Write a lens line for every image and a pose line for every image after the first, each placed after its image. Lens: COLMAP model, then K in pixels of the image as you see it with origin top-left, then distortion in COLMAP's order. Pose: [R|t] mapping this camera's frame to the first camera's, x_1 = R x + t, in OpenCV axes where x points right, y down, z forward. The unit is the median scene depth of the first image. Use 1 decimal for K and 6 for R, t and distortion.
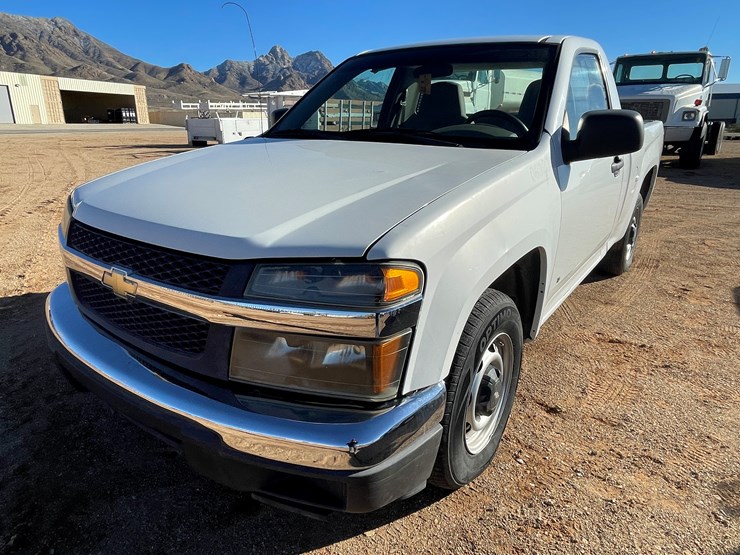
lens RADIAL K [[514.7, 0, 371.0], [0, 514.7, 272.3], [0, 0, 1]] dist [-0.003823, 0.000816]
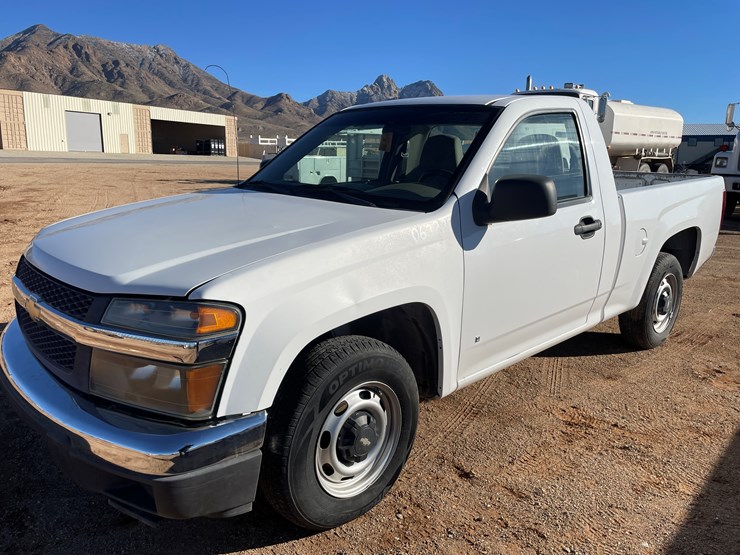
lens RADIAL K [[596.8, 0, 375.1], [0, 596.8, 268.1], [0, 0, 1]] dist [0.098809, -0.132554]
pose [[0.983758, 0.055109, -0.170828, 0.322119], [-0.072586, 0.992554, -0.097811, 0.004860], [0.164166, 0.108622, 0.980434, -0.165374]]
